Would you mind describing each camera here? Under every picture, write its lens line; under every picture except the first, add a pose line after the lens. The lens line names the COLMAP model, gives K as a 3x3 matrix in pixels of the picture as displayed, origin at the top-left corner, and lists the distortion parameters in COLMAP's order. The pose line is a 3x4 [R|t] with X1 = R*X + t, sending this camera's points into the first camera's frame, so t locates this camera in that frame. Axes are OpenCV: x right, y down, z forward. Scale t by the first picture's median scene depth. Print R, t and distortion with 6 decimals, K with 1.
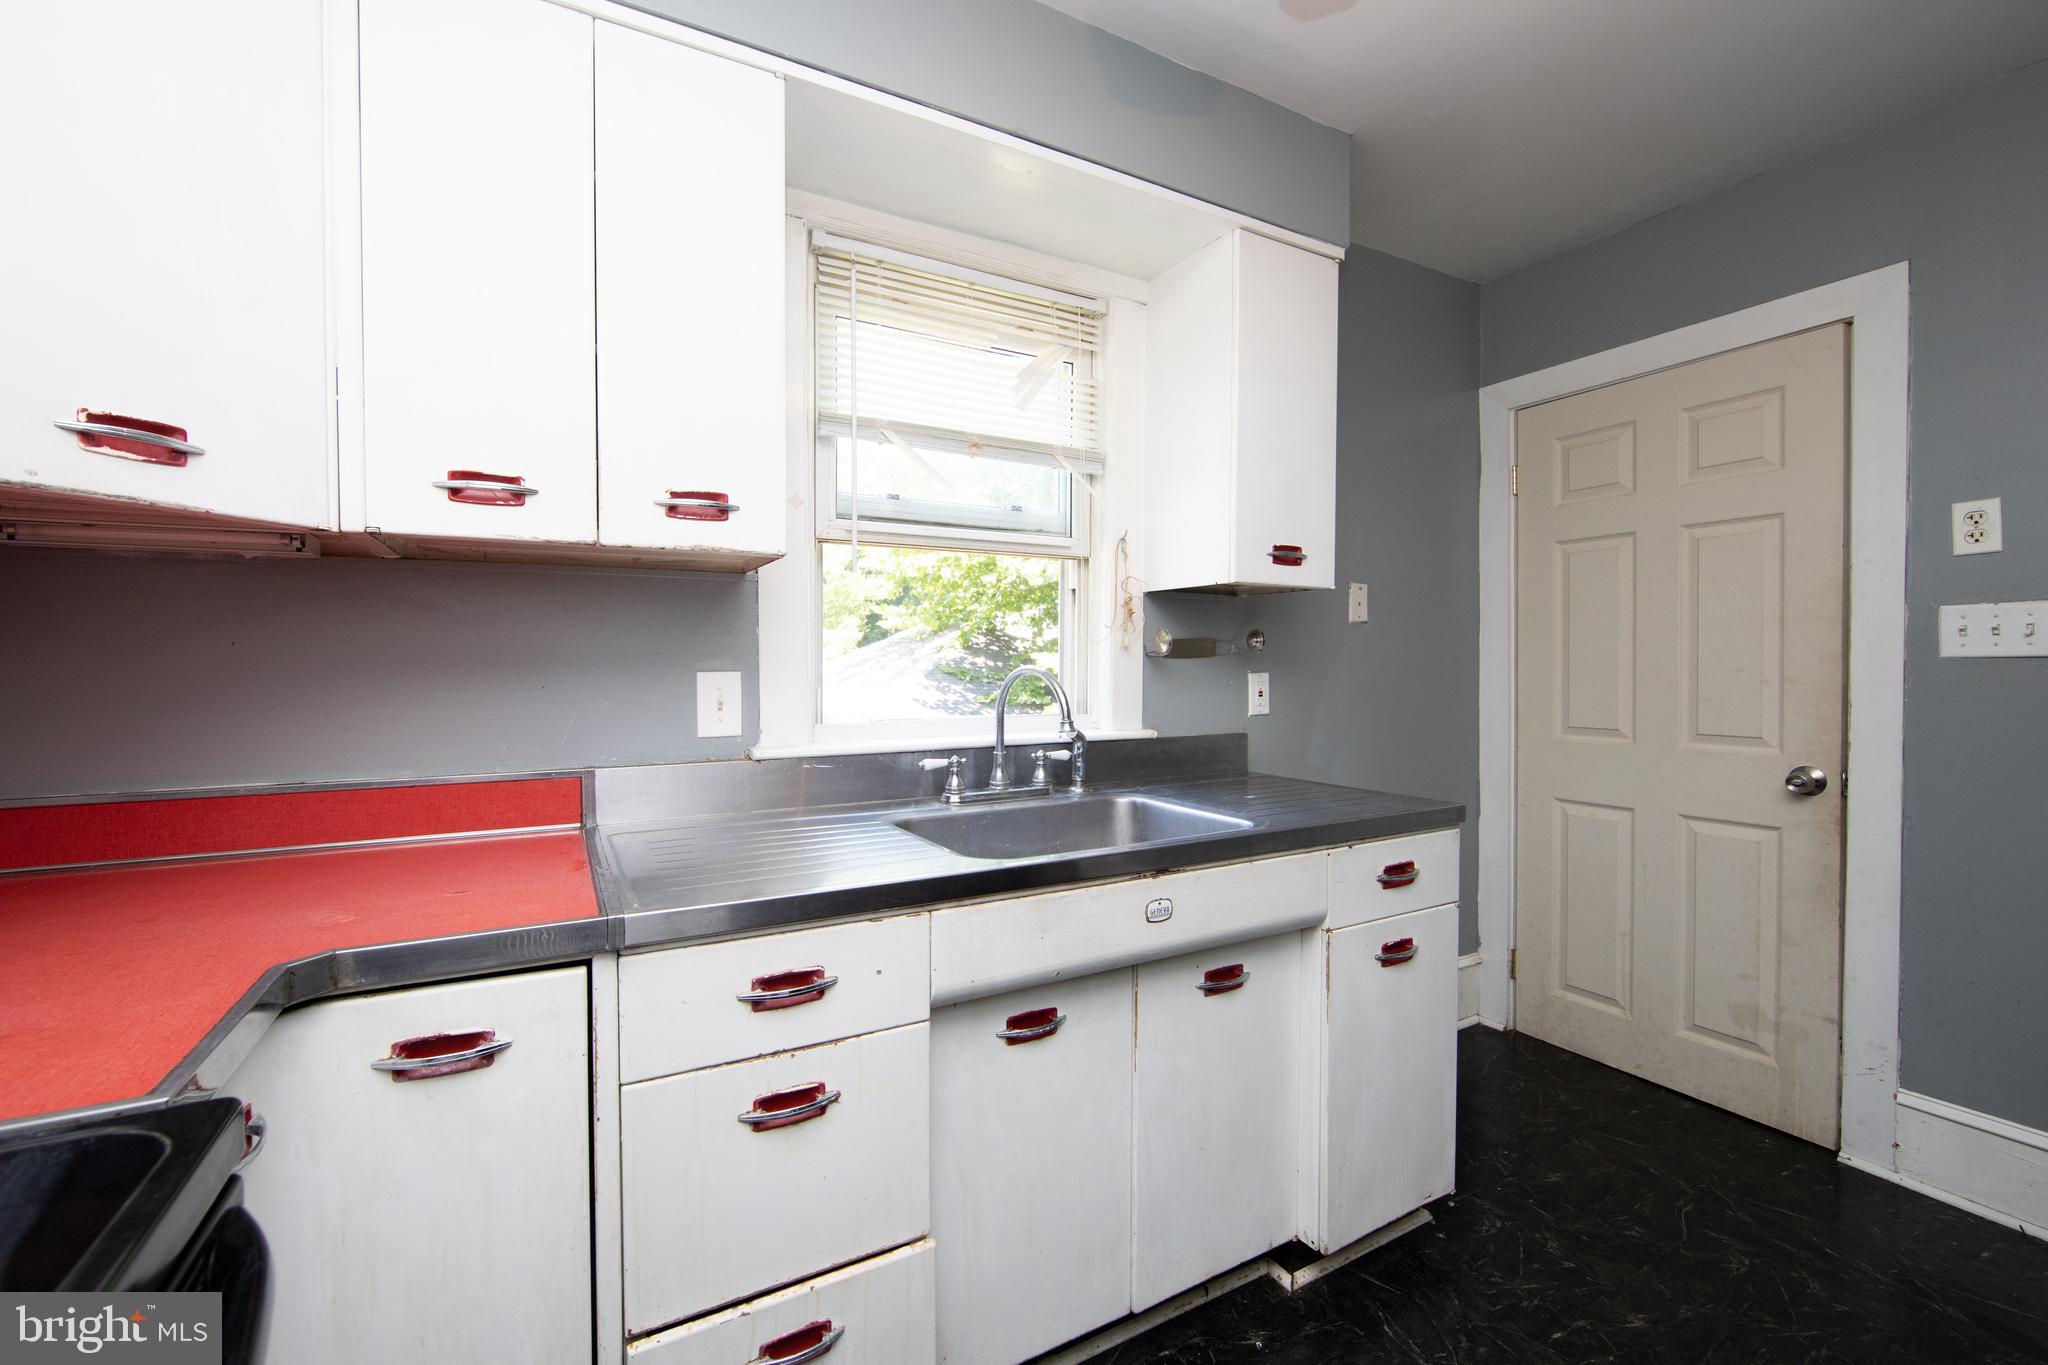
lens RADIAL K [[814.2, 0, 1023.2], [0, 814.2, 677.7], [0, 0, 1]] dist [-0.012613, 0.004053]
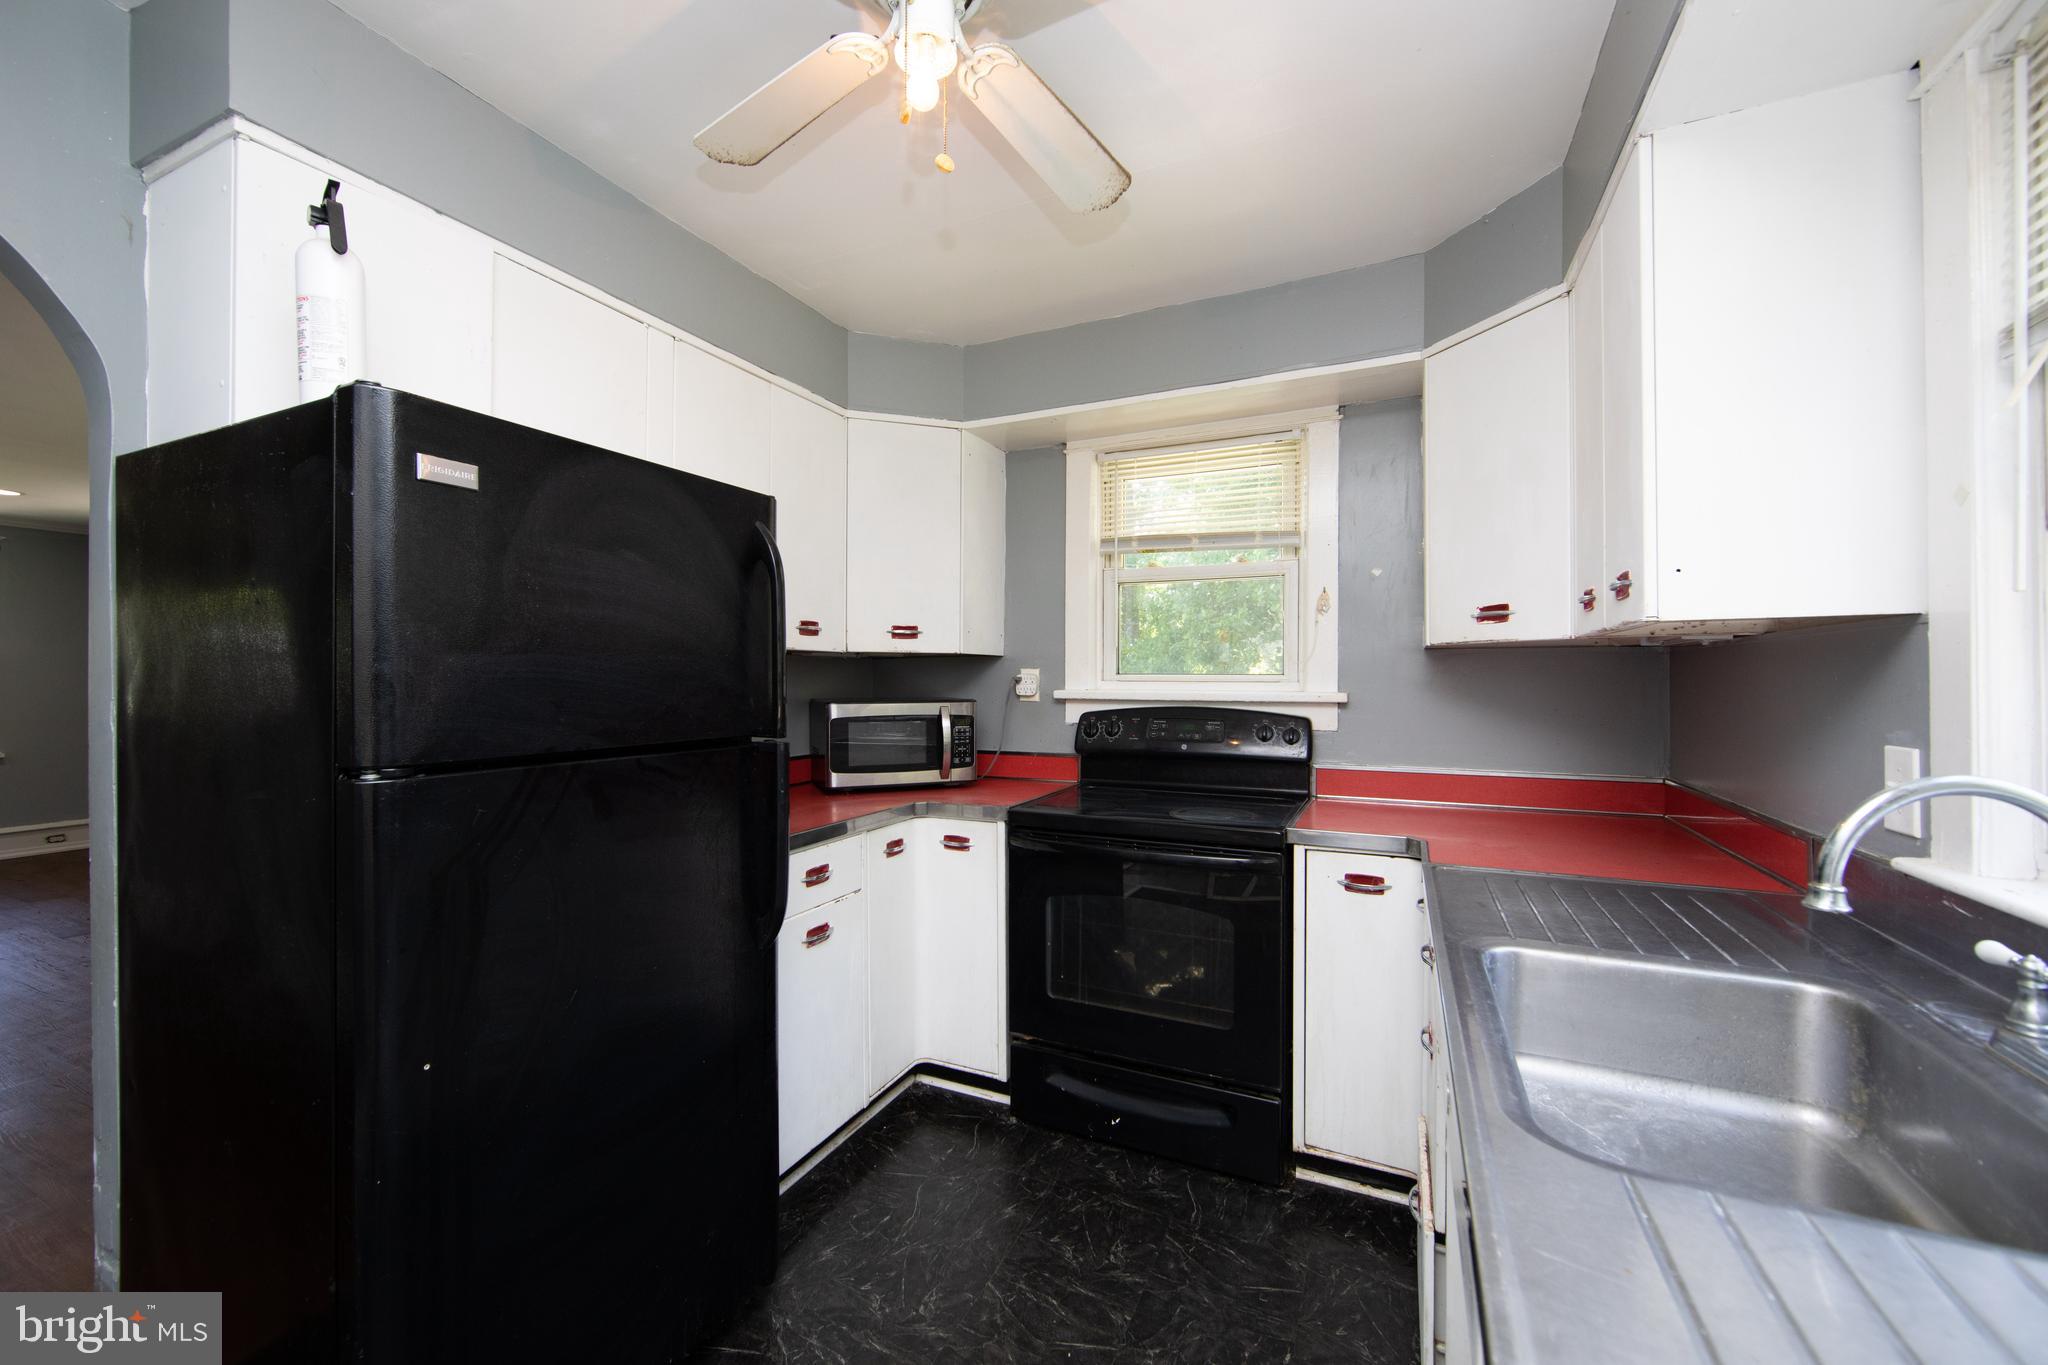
lens RADIAL K [[803.9, 0, 1020.0], [0, 803.9, 677.0], [0, 0, 1]] dist [-0.008270, 0.000335]
pose [[-0.807285, 0.006047, -0.590131, 0.653851], [-0.003800, 0.999874, 0.015445, -0.073602], [0.590150, 0.014711, -0.807159, 1.006532]]
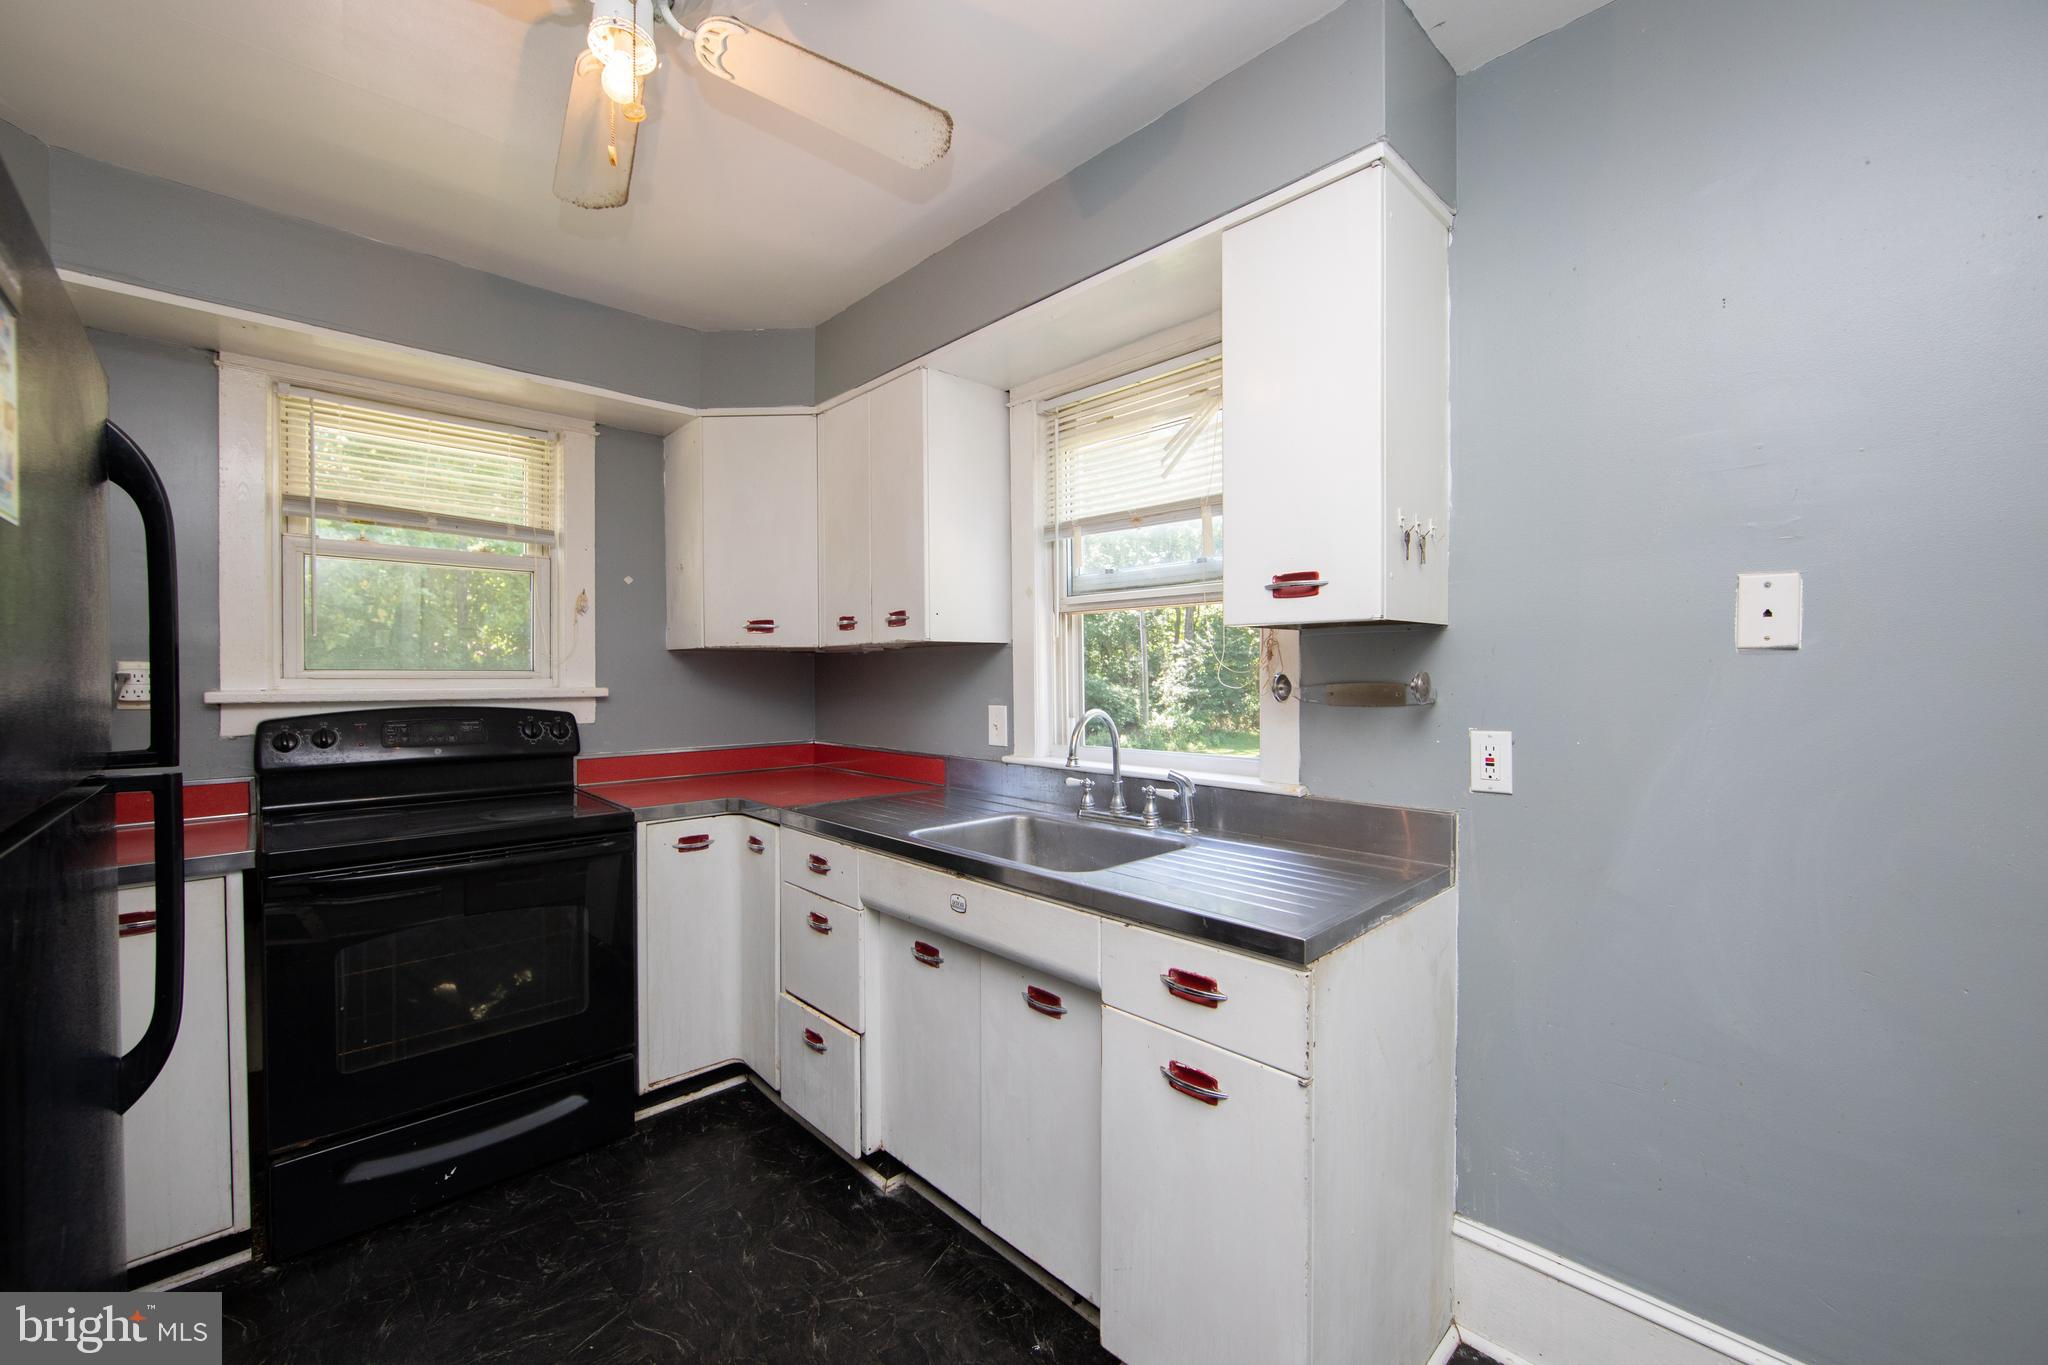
lens RADIAL K [[812.2, 0, 1002.1], [0, 812.2, 674.2], [0, 0, 1]] dist [-0.012528, 0.004474]
pose [[0.257363, 0.002286, -0.966312, 1.068923], [-0.012642, 0.999920, -0.001001, -0.060733], [0.966232, 0.012474, 0.257372, 0.538008]]
